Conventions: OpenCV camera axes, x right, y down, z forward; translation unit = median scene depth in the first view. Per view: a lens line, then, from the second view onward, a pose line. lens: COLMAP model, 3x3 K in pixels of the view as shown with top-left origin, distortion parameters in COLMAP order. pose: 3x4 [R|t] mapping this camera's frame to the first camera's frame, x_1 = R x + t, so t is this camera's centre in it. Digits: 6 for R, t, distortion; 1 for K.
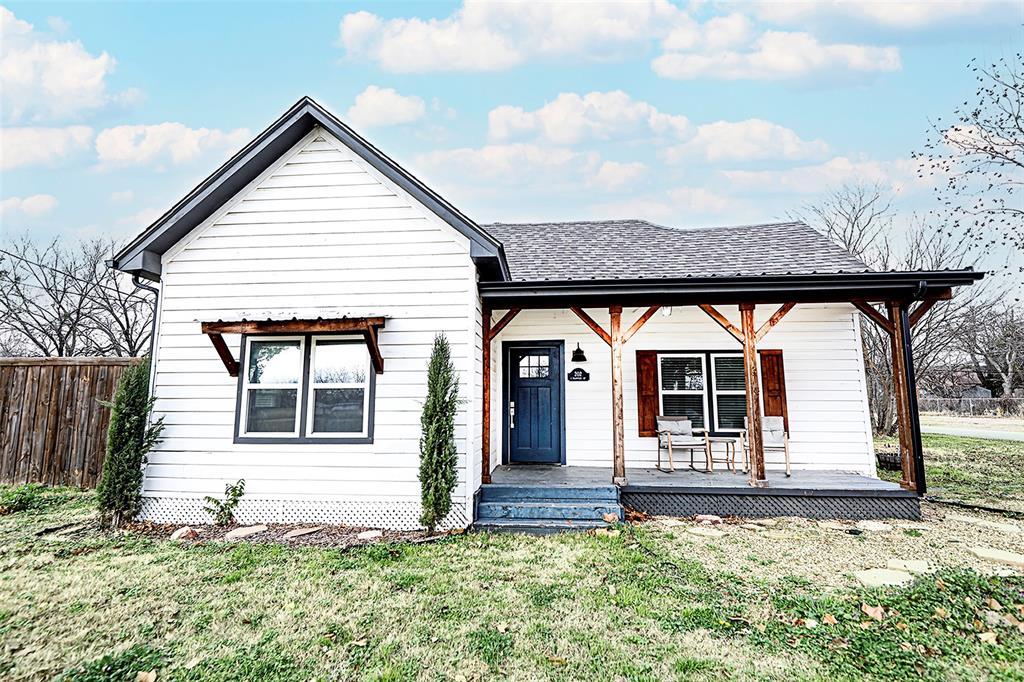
lens RADIAL K [[500.2, 0, 504.2], [0, 500.2, 350.5], [0, 0, 1]] dist [-0.006477, -0.000564]
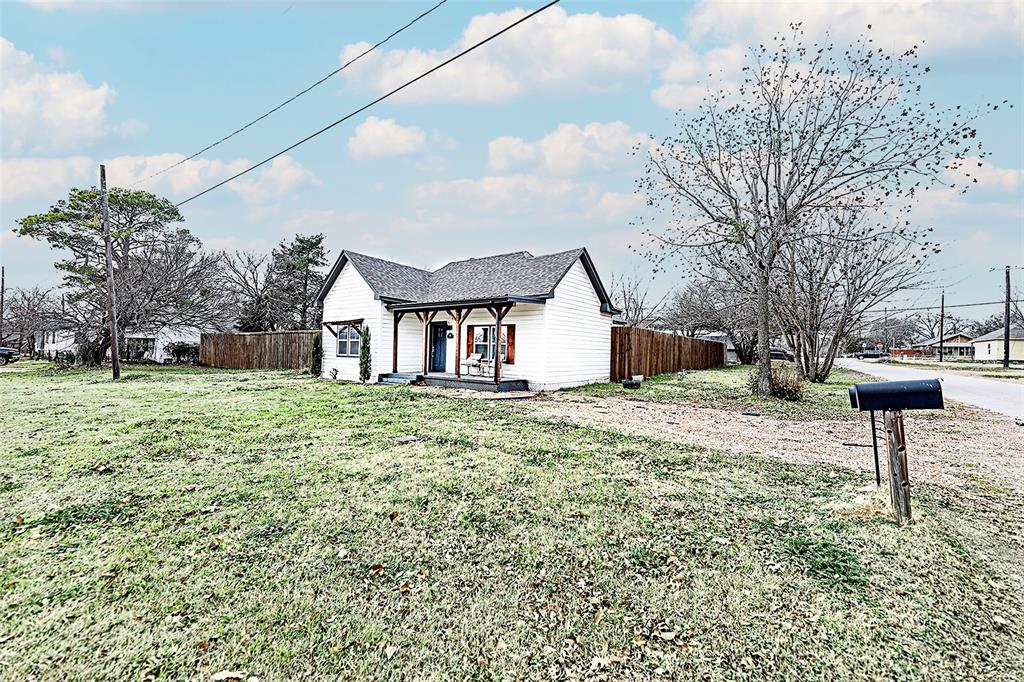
lens RADIAL K [[413.5, 0, 505.2], [0, 413.5, 346.1], [0, 0, 1]] dist [-0.011673, -0.000292]
pose [[0.830571, 0.010440, -0.556815, 1.915803], [0.039151, 0.996256, 0.077079, -0.059417], [0.555535, -0.085819, 0.827052, -0.668468]]
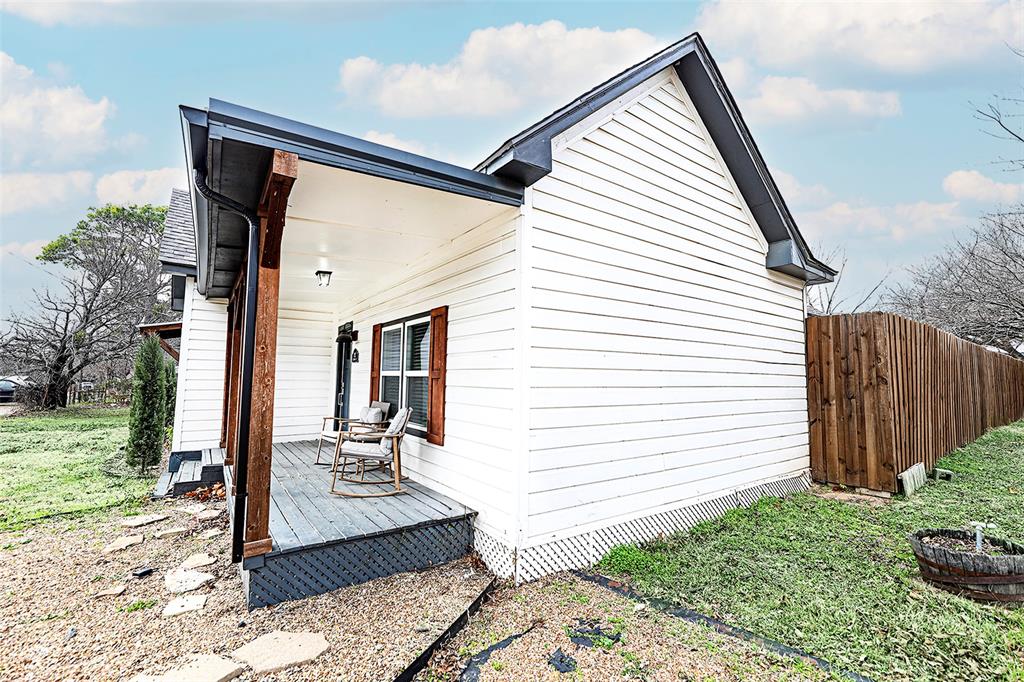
lens RADIAL K [[438.4, 0, 508.4], [0, 438.4, 344.5], [0, 0, 1]] dist [-0.001508, -0.000346]
pose [[0.643598, -0.055980, -0.763314, 1.285072], [0.073830, 0.997211, -0.010884, 0.074829], [0.761794, -0.049351, 0.645936, 0.872594]]
